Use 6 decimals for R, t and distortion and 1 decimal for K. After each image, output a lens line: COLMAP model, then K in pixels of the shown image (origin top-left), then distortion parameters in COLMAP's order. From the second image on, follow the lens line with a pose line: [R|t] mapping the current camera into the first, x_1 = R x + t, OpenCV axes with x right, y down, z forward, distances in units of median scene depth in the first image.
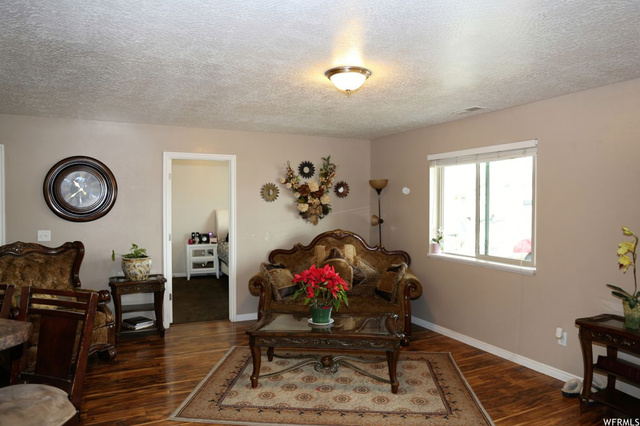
lens RADIAL K [[438.4, 0, 320.0], [0, 438.4, 213.0], [0, 0, 1]] dist [-0.105636, 0.080421]
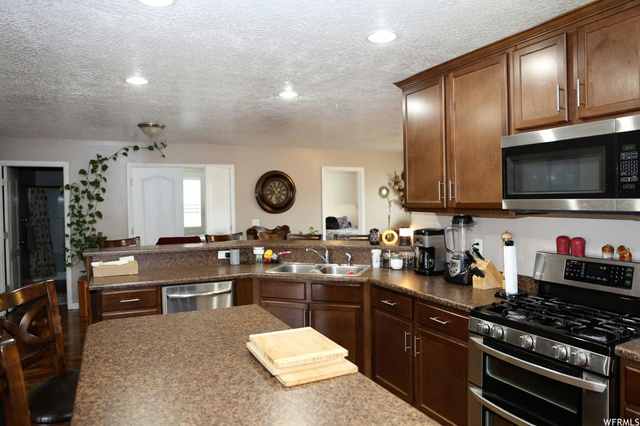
lens RADIAL K [[438.4, 0, 320.0], [0, 438.4, 213.0], [0, 0, 1]] dist [-0.105636, 0.080421]
pose [[0.999853, -0.017082, 0.001637, -0.405409], [0.017069, 0.999825, 0.007609, 0.009969], [-0.001767, -0.007579, 0.999970, -0.576716]]
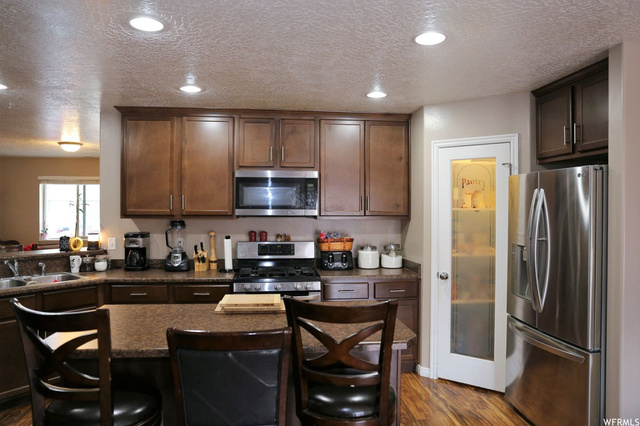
lens RADIAL K [[438.4, 0, 320.0], [0, 438.4, 213.0], [0, 0, 1]] dist [-0.105636, 0.080421]
pose [[0.335941, -0.011967, 0.941807, -0.922839], [0.017778, 0.999822, 0.006363, 0.006391], [-0.941715, 0.014606, 0.336094, -0.494701]]
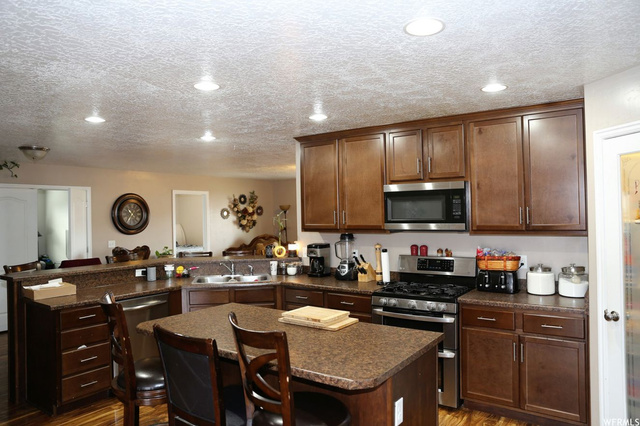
lens RADIAL K [[438.4, 0, 320.0], [0, 438.4, 213.0], [0, 0, 1]] dist [-0.105636, 0.080421]
pose [[0.880540, -0.016342, 0.473691, -0.702444], [0.029693, 0.999344, -0.020720, -0.005221], [-0.473042, 0.032310, 0.880447, -0.754543]]
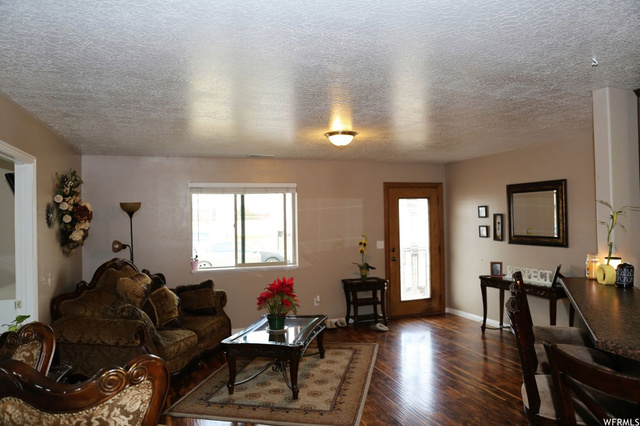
lens RADIAL K [[438.4, 0, 320.0], [0, 438.4, 213.0], [0, 0, 1]] dist [-0.105636, 0.080421]
pose [[0.110568, 0.007248, 0.993842, -0.903405], [0.041987, 0.999047, -0.011957, -0.030816], [-0.992981, 0.043051, 0.110159, 0.597761]]
